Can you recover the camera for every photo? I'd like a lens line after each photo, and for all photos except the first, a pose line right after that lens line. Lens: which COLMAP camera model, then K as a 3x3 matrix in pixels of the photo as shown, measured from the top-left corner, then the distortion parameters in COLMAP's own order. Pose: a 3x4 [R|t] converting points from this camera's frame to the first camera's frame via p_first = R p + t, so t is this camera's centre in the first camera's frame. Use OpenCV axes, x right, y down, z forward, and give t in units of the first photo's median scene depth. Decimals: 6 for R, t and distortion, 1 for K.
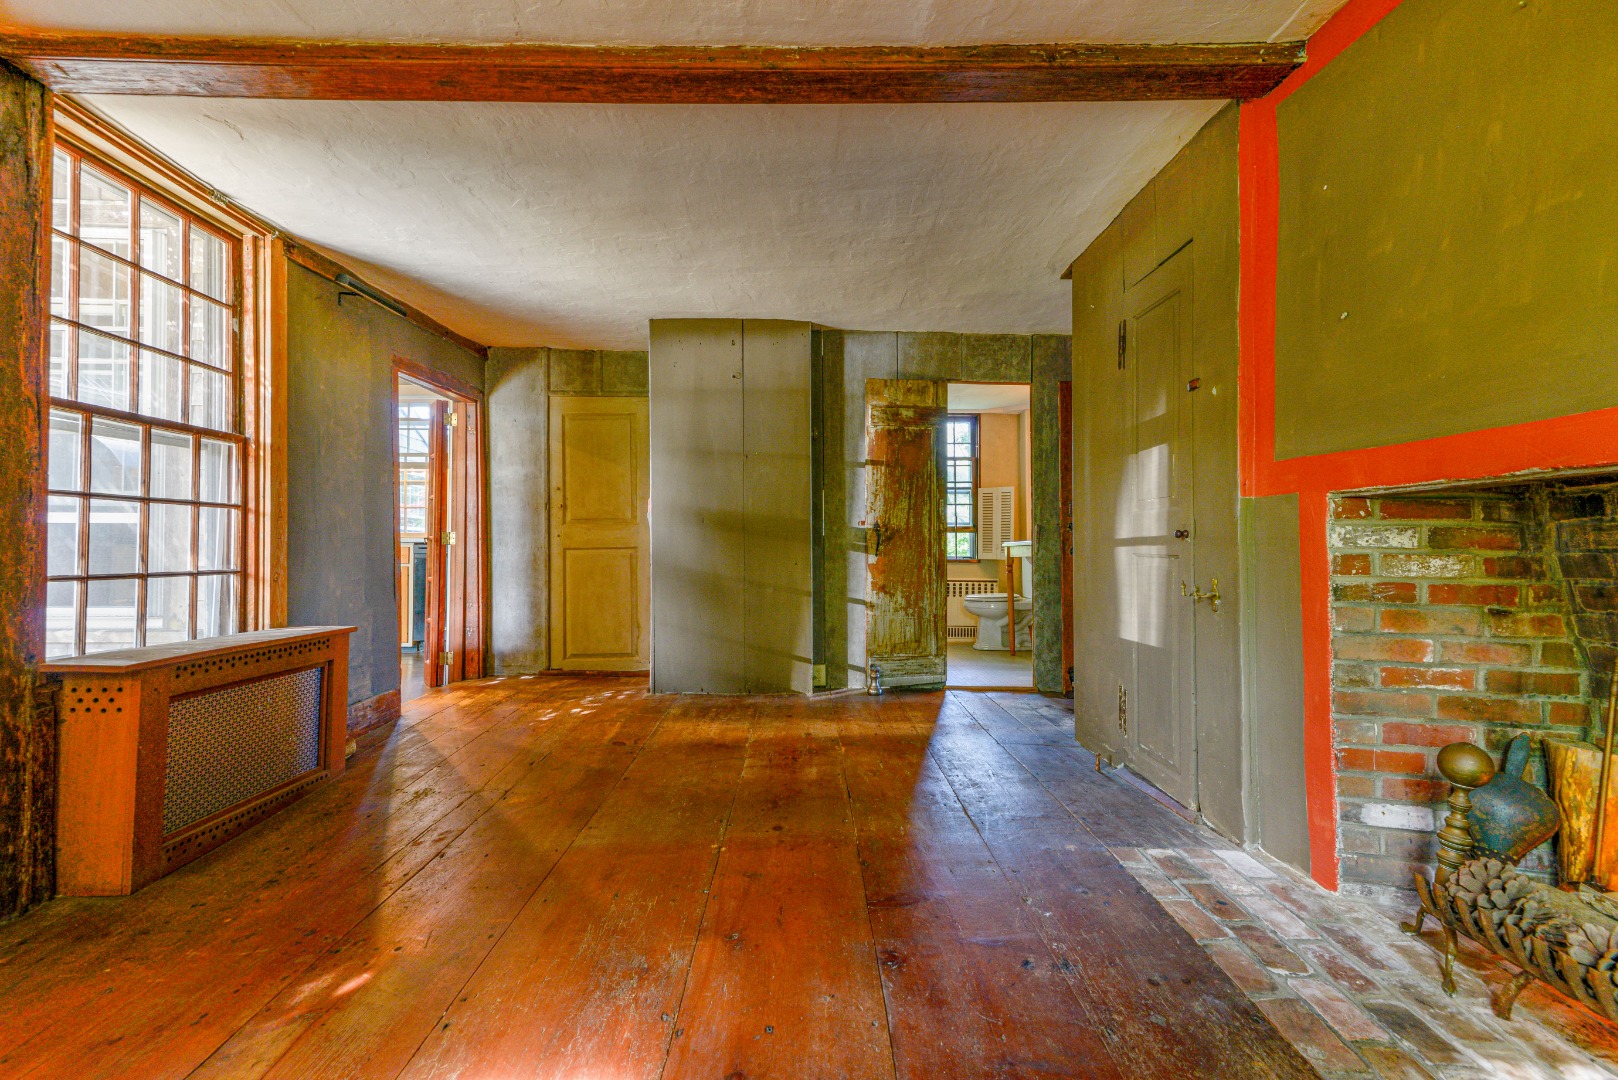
lens RADIAL K [[746.1, 0, 814.6], [0, 746.1, 539.1], [0, 0, 1]] dist [0.000457, 0.000095]
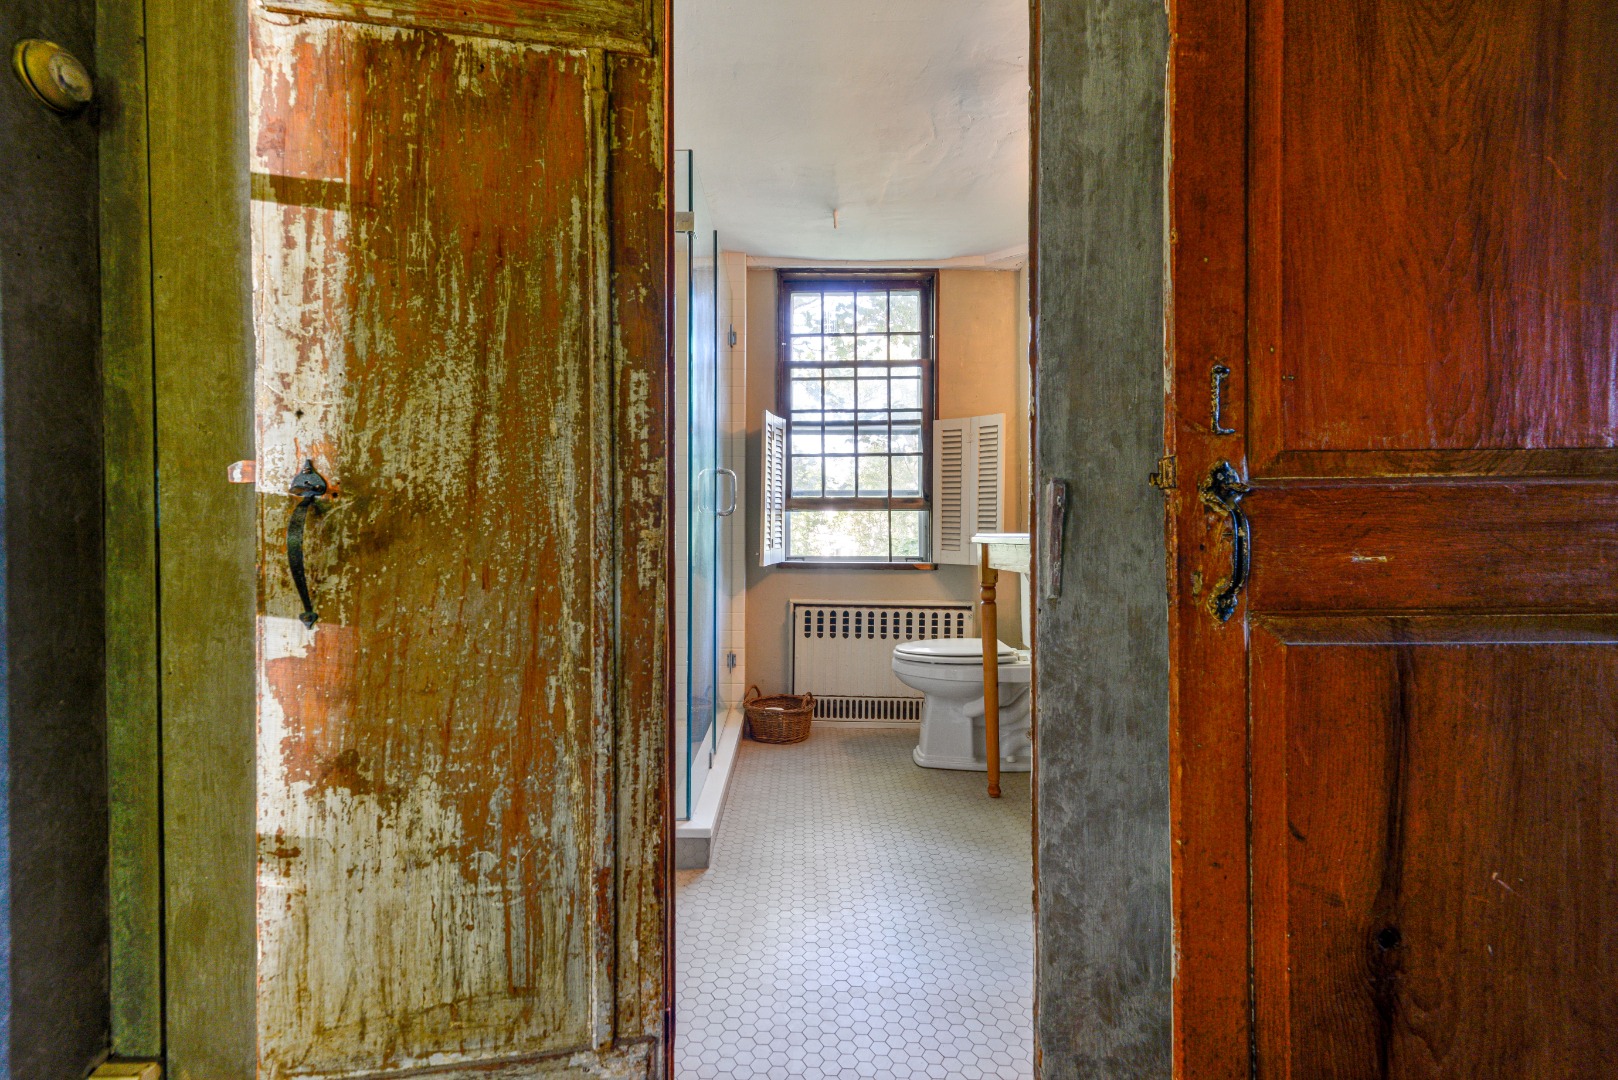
lens RADIAL K [[746.1, 0, 798.7], [0, 746.1, 536.2], [0, 0, 1]] dist [0.000457, 0.000095]
pose [[0.999292, -0.001485, -0.037606, 0.227666], [0.002500, 0.999633, 0.026957, -0.007881], [0.037552, -0.027031, 0.998929, 0.766746]]
